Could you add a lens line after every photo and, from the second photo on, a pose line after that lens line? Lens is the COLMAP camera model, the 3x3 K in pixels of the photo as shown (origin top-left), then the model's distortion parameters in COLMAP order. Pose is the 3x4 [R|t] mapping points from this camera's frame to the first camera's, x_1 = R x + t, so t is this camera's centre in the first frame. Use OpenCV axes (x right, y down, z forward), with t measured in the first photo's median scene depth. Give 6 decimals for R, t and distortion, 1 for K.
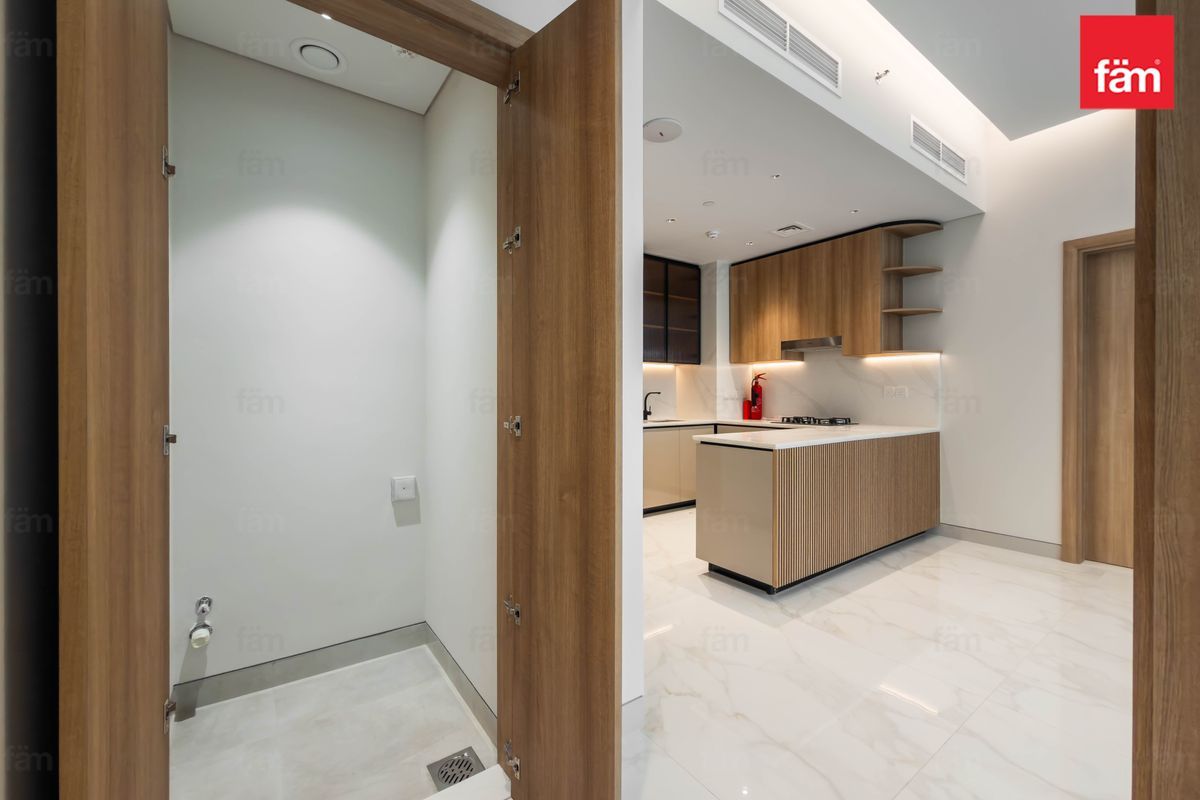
lens RADIAL K [[482.1, 0, 600.0], [0, 482.1, 400.0], [0, 0, 1]] dist [-0.000099, -0.000173]
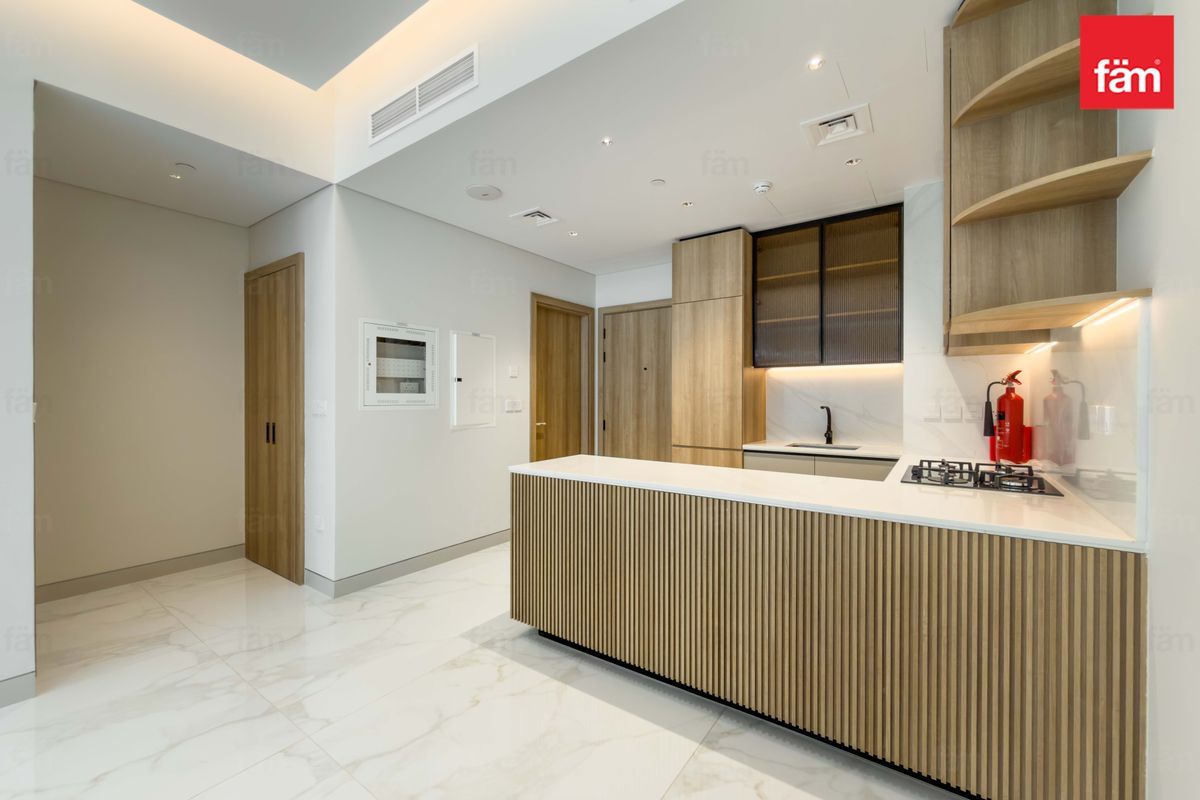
lens RADIAL K [[483.3, 0, 603.7], [0, 483.3, 402.9], [0, 0, 1]] dist [0.000498, -0.000249]
pose [[0.321858, 0.010304, -0.946732, 0.775722], [-0.011011, 0.999914, 0.007140, -0.024767], [0.946724, 0.008126, 0.321943, 0.507549]]
